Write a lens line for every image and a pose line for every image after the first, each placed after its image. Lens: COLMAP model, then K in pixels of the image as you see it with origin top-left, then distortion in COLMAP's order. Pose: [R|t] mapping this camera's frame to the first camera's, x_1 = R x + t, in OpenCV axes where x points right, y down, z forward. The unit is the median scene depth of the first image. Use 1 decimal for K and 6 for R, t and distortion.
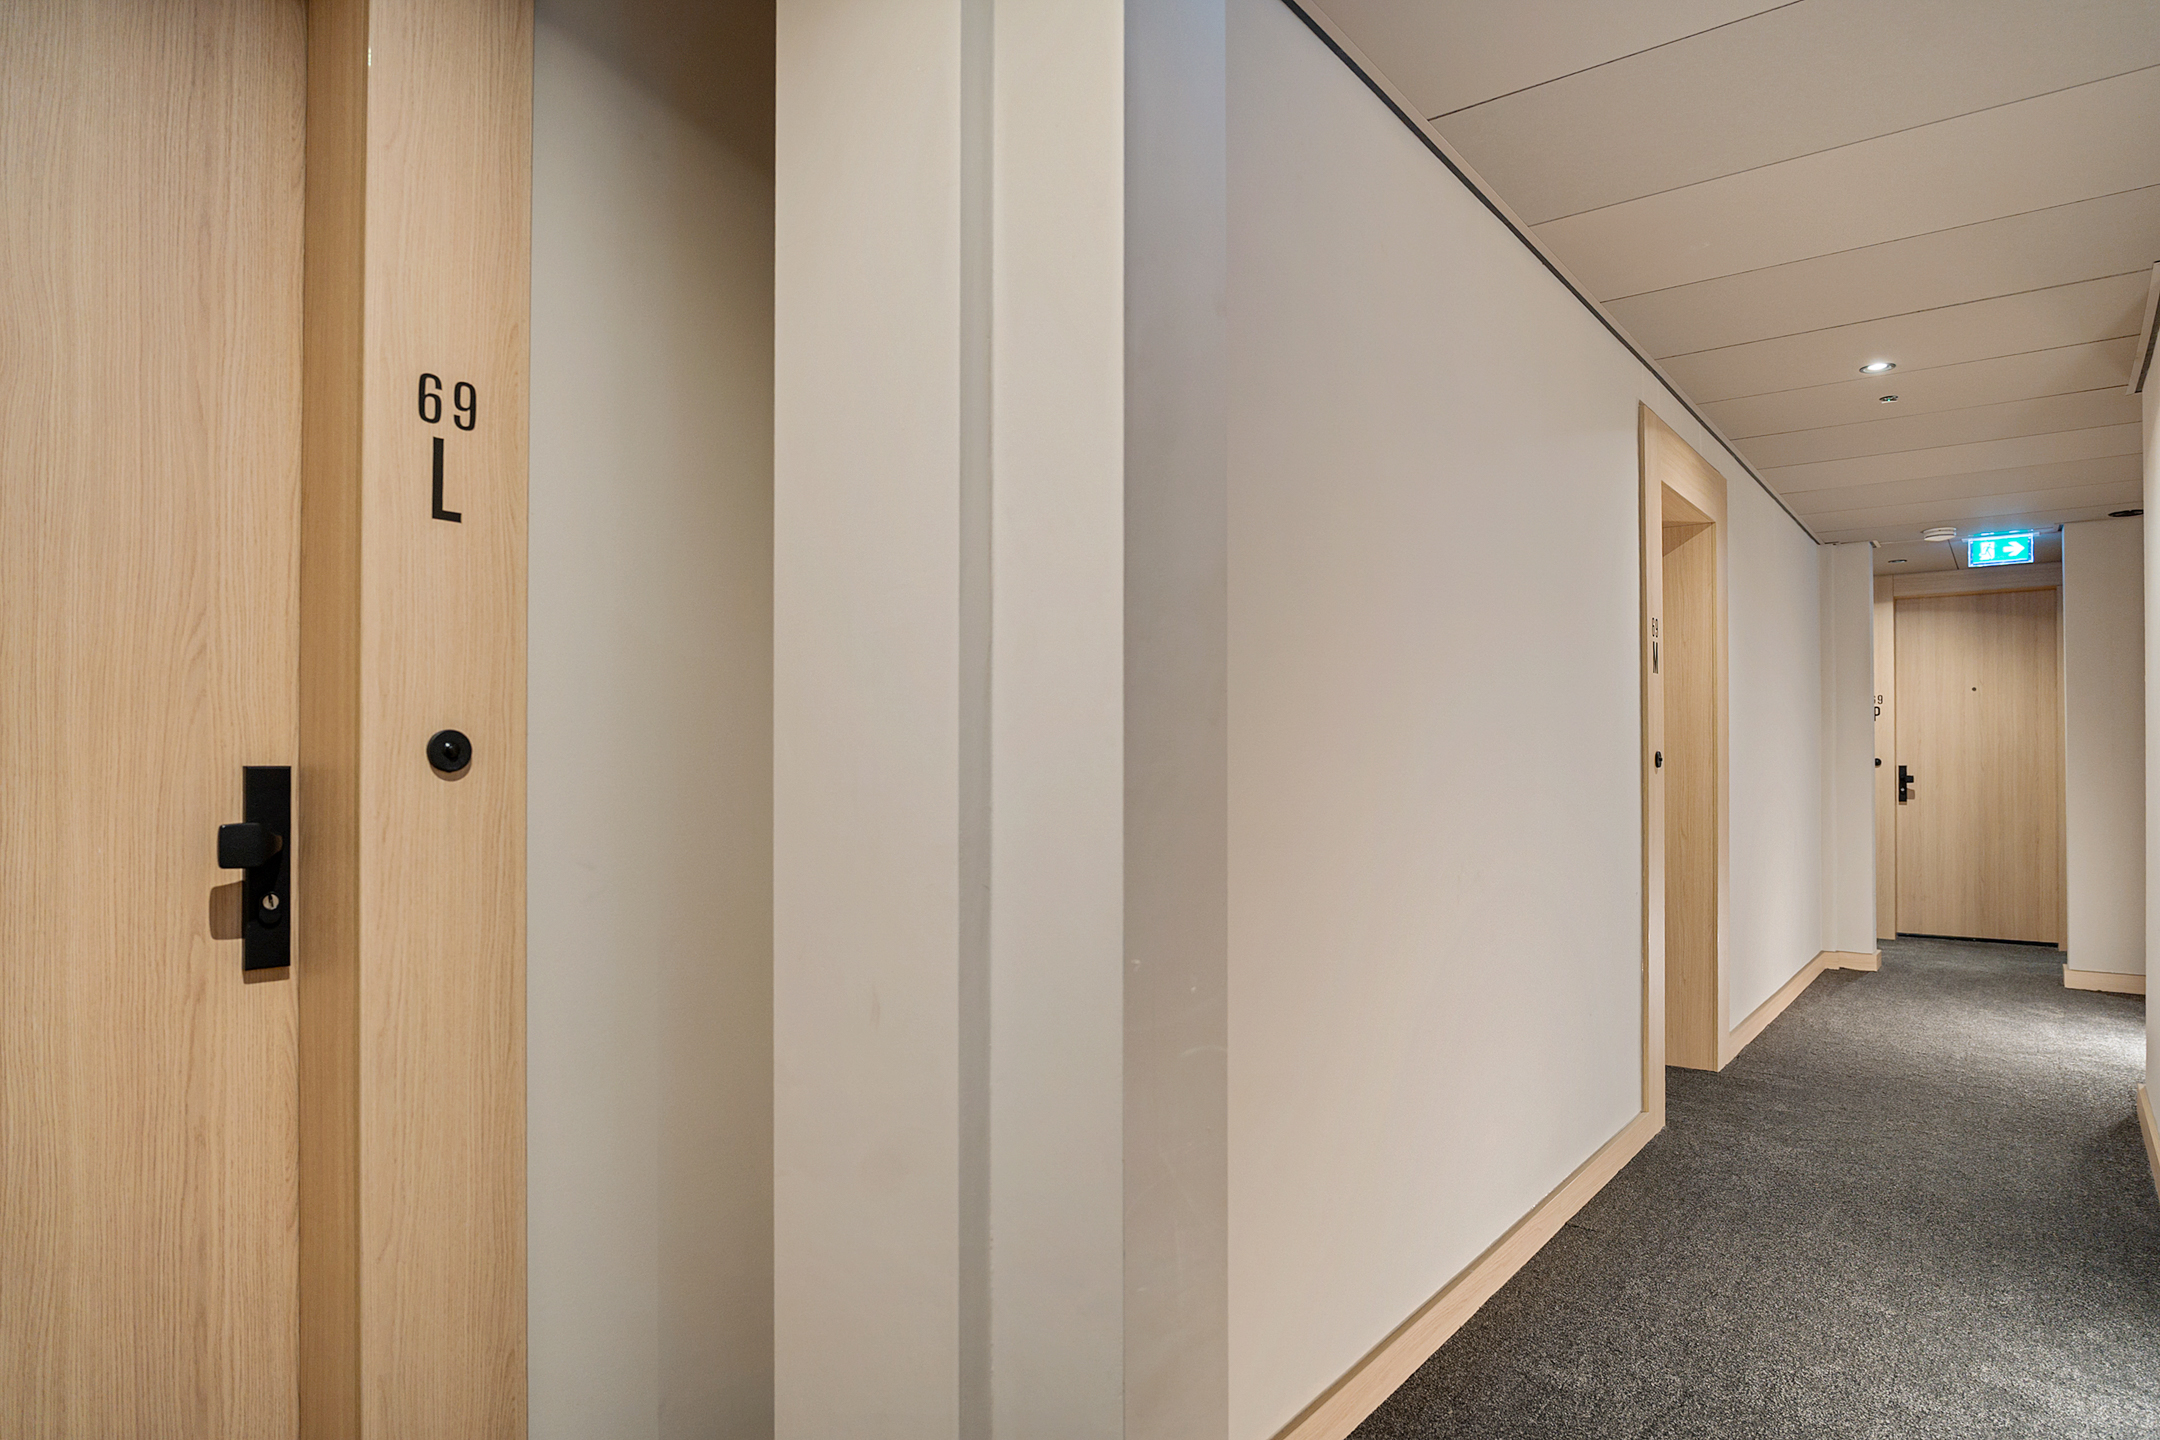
lens RADIAL K [[1257.6, 0, 1086.4], [0, 1257.6, 758.2], [0, 0, 1]] dist [-0.004778, 0.000485]
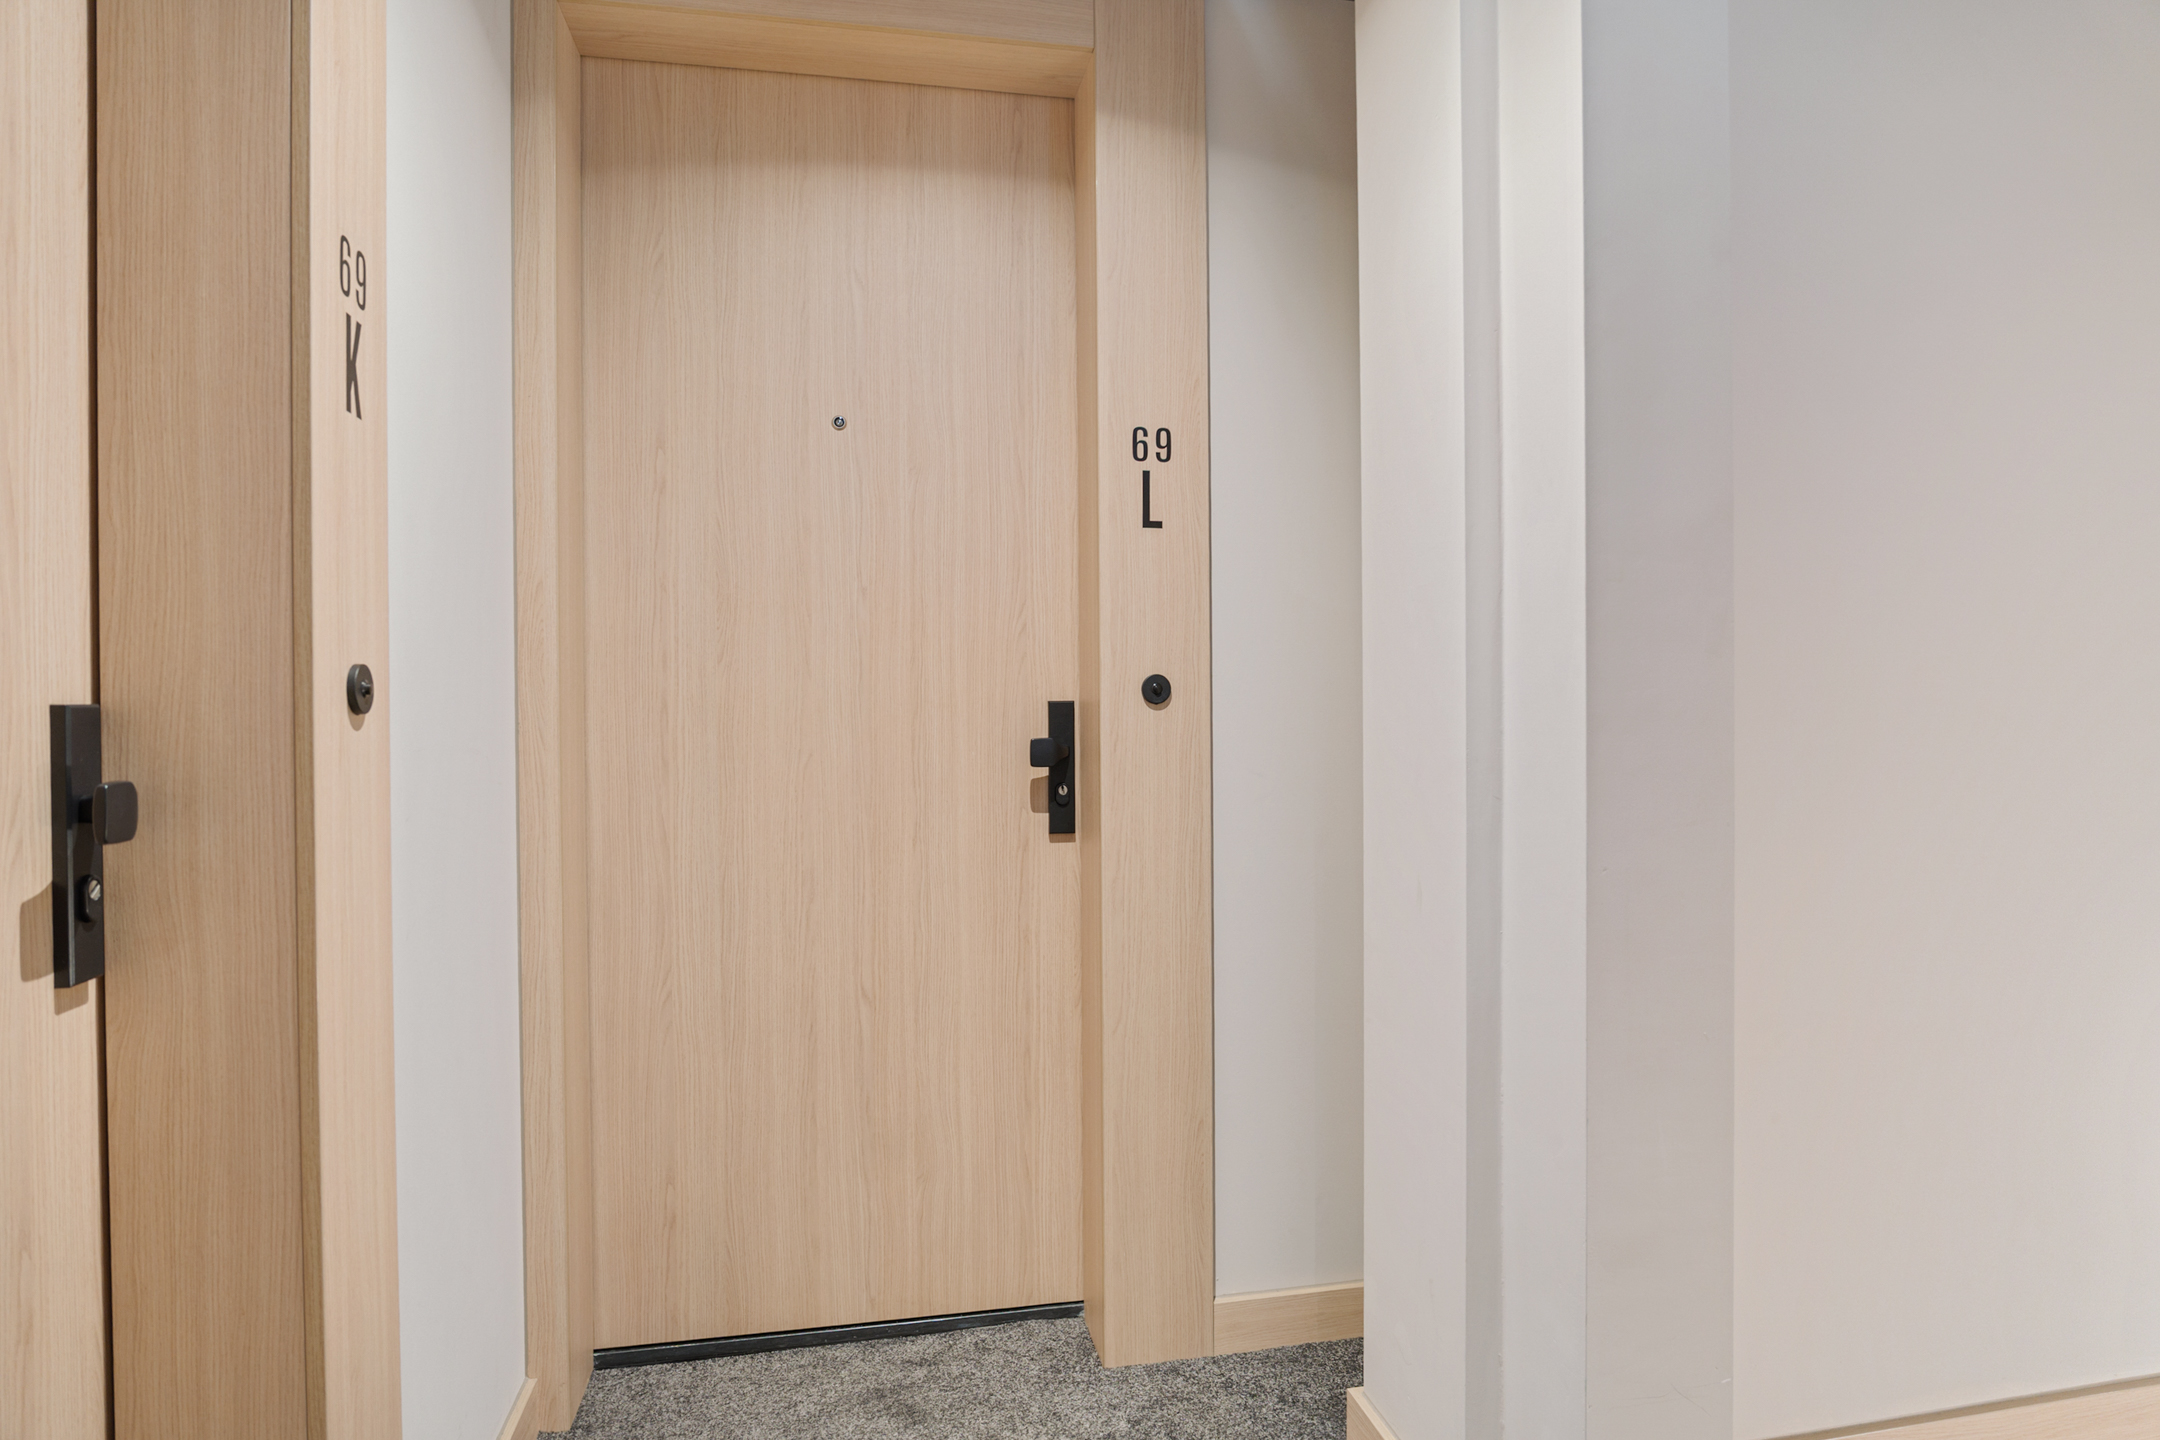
lens RADIAL K [[1231.6, 0, 1080.0], [0, 1231.6, 720.0], [0, 0, 1]] dist [0.003130, 0.000590]
pose [[0.760407, 0.002542, -0.649442, 0.338419], [0.010316, 0.999819, 0.015992, 0.005935], [0.649365, -0.018860, 0.760243, -0.121744]]
